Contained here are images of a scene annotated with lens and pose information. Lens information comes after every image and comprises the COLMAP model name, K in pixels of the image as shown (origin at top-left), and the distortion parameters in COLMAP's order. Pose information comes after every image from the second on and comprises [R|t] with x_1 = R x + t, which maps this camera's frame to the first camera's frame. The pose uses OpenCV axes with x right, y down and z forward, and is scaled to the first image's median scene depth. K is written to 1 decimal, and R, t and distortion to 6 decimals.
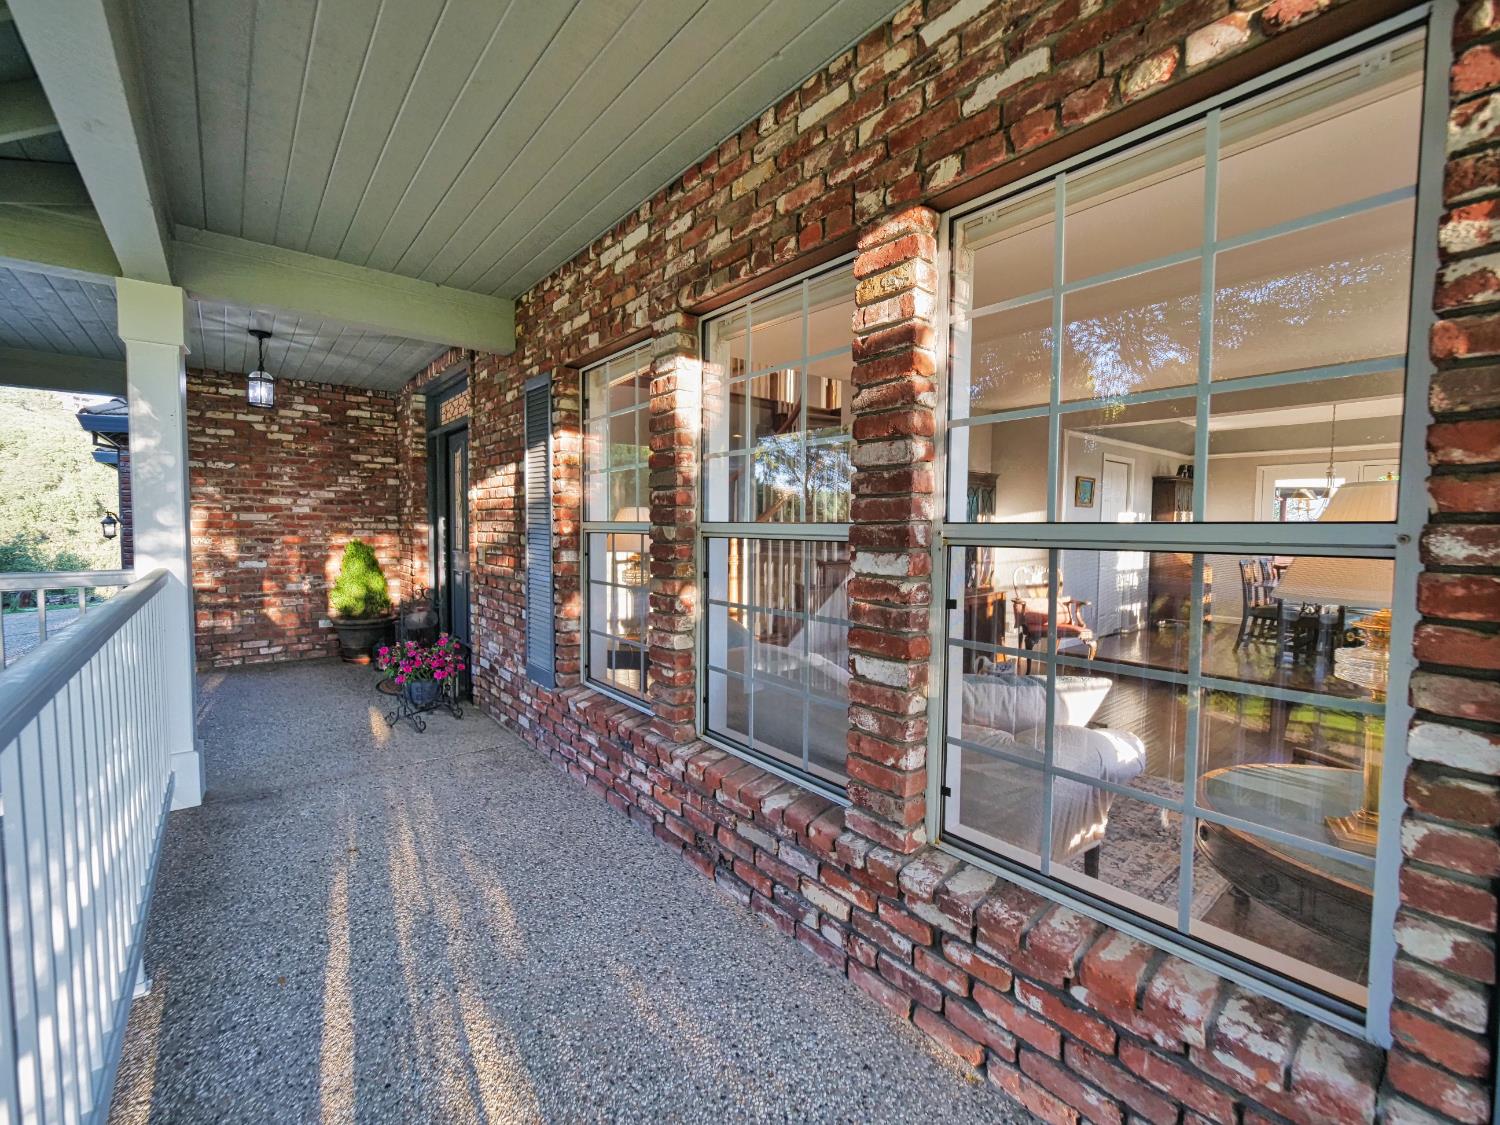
lens RADIAL K [[614.5, 0, 743.6], [0, 614.5, 559.7], [0, 0, 1]] dist [-0.008548, 0.001792]
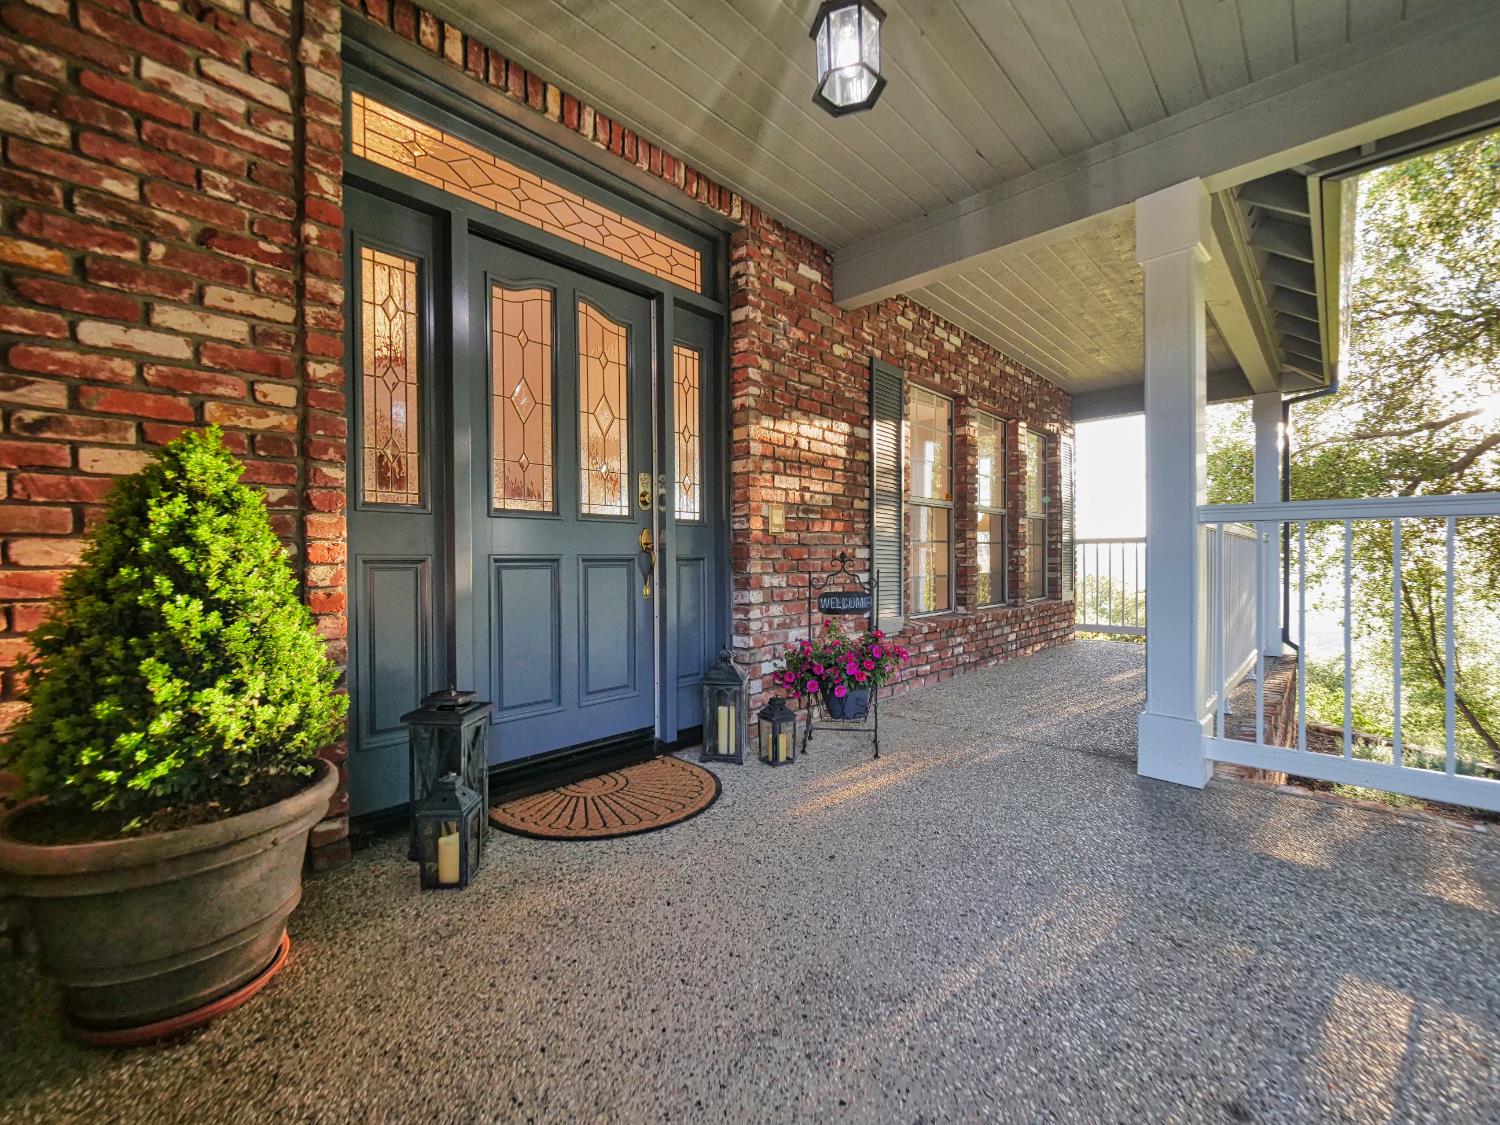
lens RADIAL K [[614.5, 0, 742.3], [0, 614.5, 558.5], [0, 0, 1]] dist [-0.008548, 0.001792]
pose [[-0.078061, -0.021640, 0.996714, -0.876130], [0.053983, 0.998206, 0.025900, 0.012671], [-0.995486, 0.055827, -0.076753, 0.819824]]
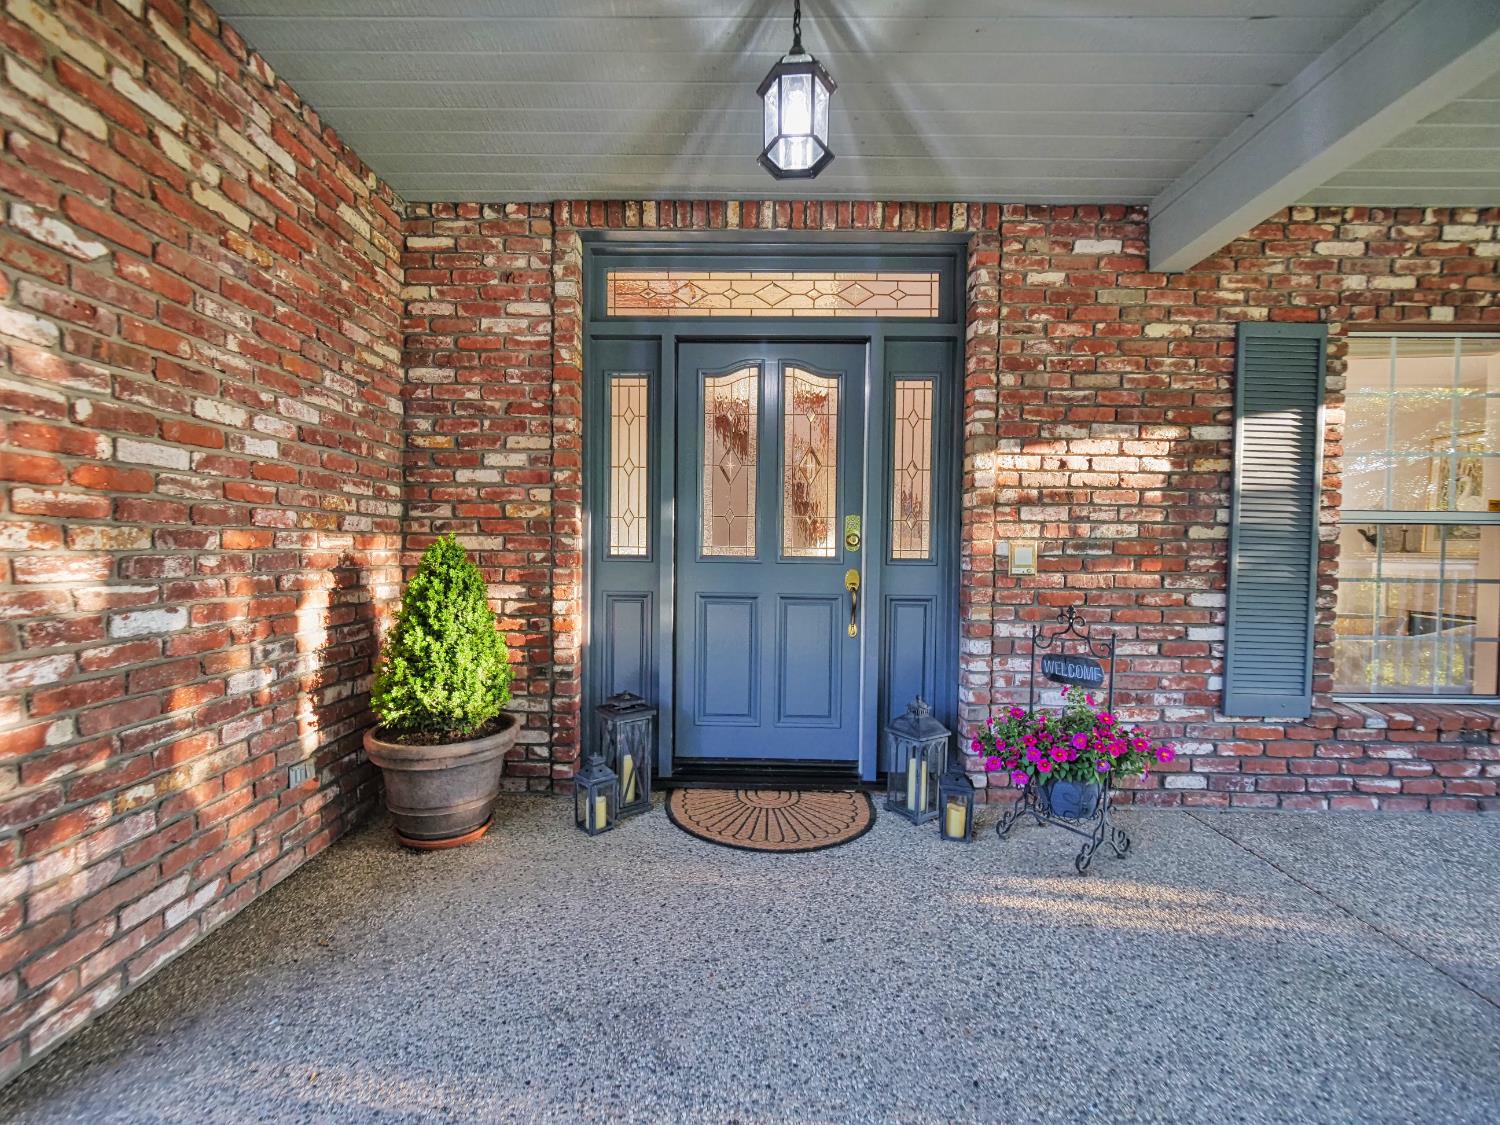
lens RADIAL K [[614.5, 0, 739.4], [0, 614.5, 564.4], [0, 0, 1]] dist [-0.008548, 0.001792]
pose [[0.659991, -0.026029, 0.750822, -0.825679], [0.035152, 0.999375, 0.003747, -0.010837], [-0.750450, 0.023920, 0.660494, 0.602603]]
